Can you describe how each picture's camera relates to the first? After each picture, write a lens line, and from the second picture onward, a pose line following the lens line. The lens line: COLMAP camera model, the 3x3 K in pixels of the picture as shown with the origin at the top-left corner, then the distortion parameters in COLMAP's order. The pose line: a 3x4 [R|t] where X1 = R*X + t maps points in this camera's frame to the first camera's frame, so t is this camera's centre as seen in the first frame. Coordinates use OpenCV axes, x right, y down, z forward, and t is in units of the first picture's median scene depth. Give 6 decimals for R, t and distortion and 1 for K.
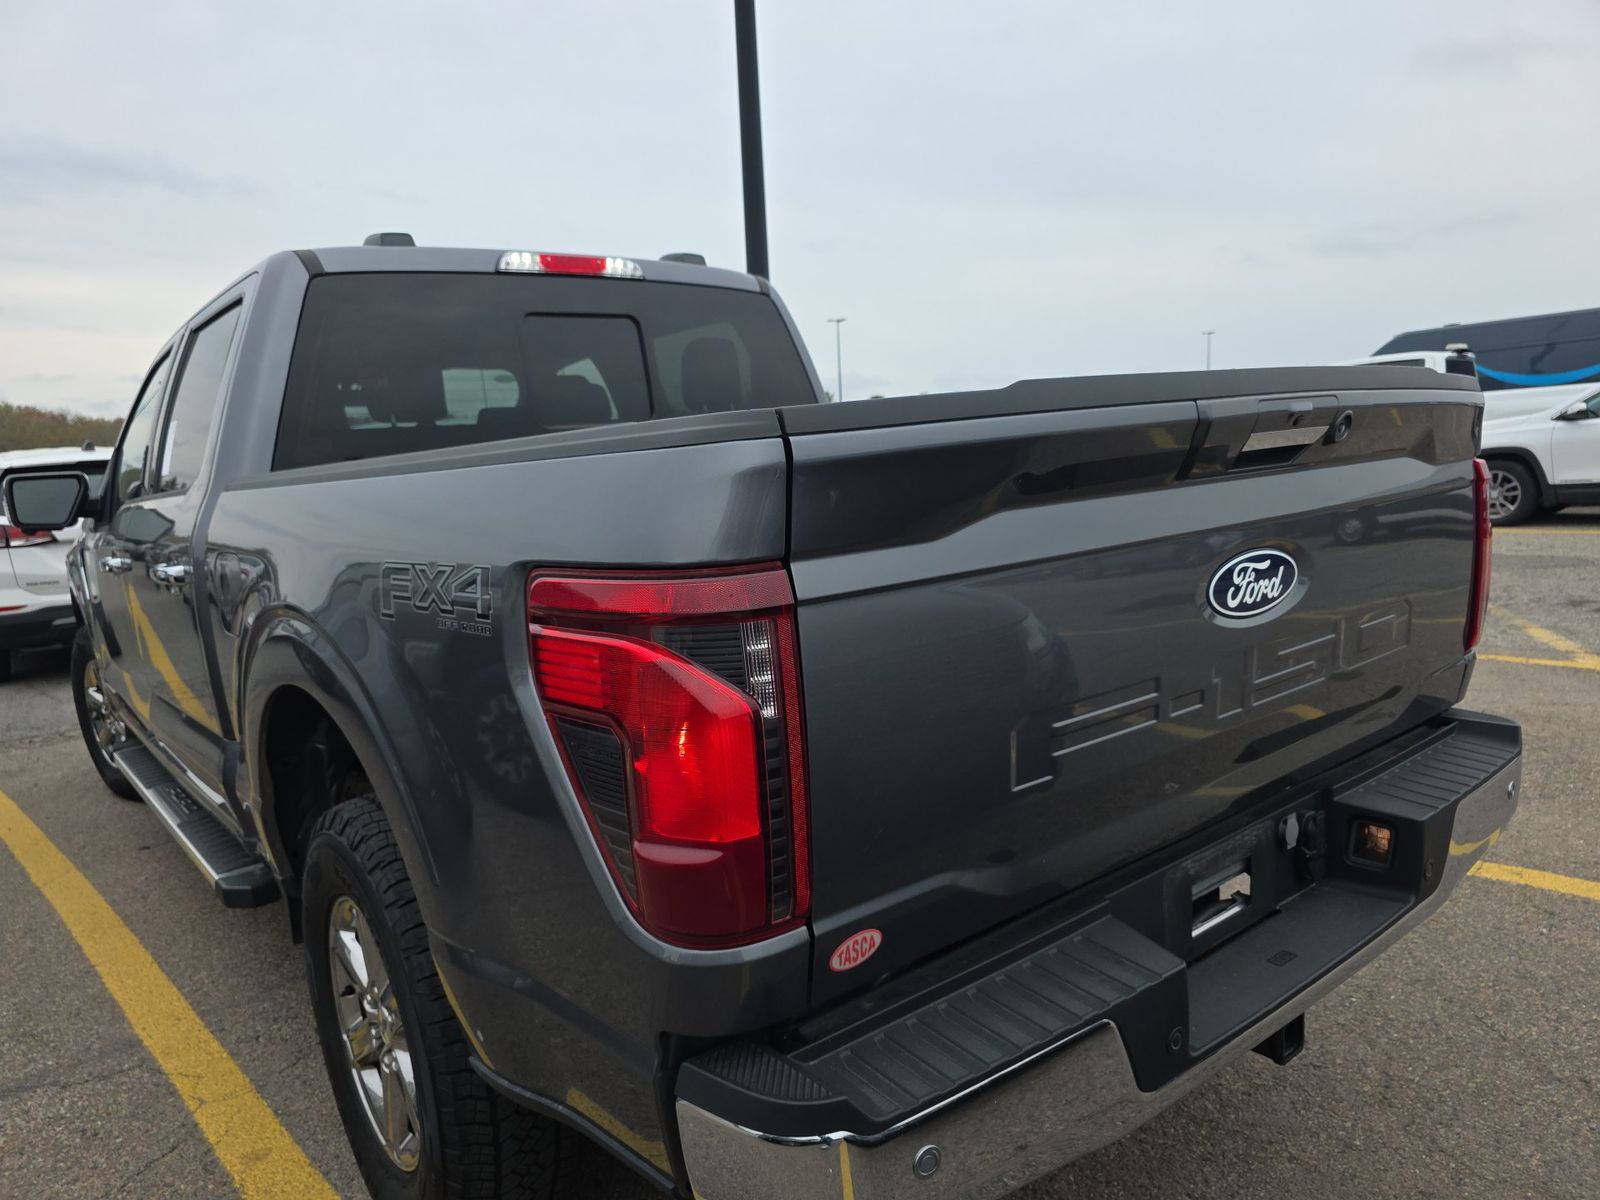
lens RADIAL K [[913.2, 0, 792.1], [0, 913.2, 595.3], [0, 0, 1]] dist [0.038904, -0.023116]
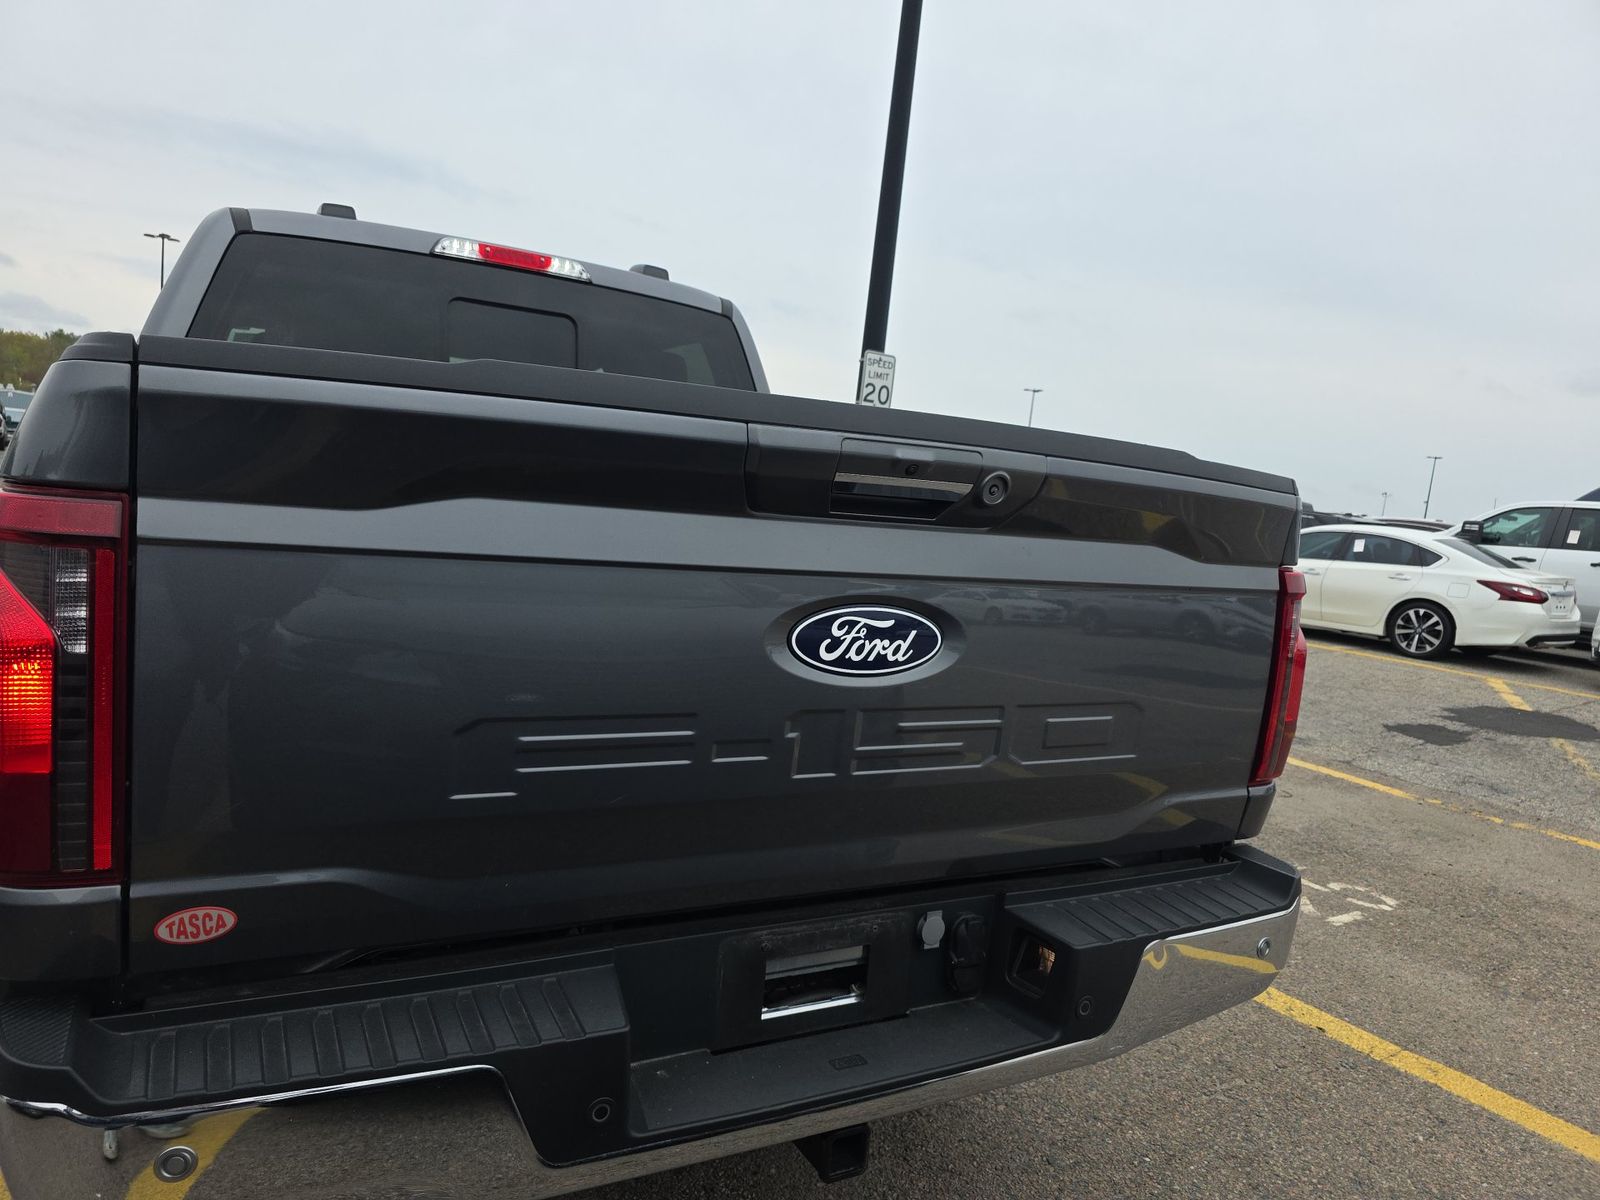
lens RADIAL K [[913.2, 0, 792.1], [0, 913.2, 595.3], [0, 0, 1]] dist [0.038904, -0.023116]
pose [[0.977802, 0.166038, -0.127804, 0.515736], [-0.171862, 0.984466, -0.035907, -0.011812], [0.119857, 0.057074, 0.991149, 0.081117]]
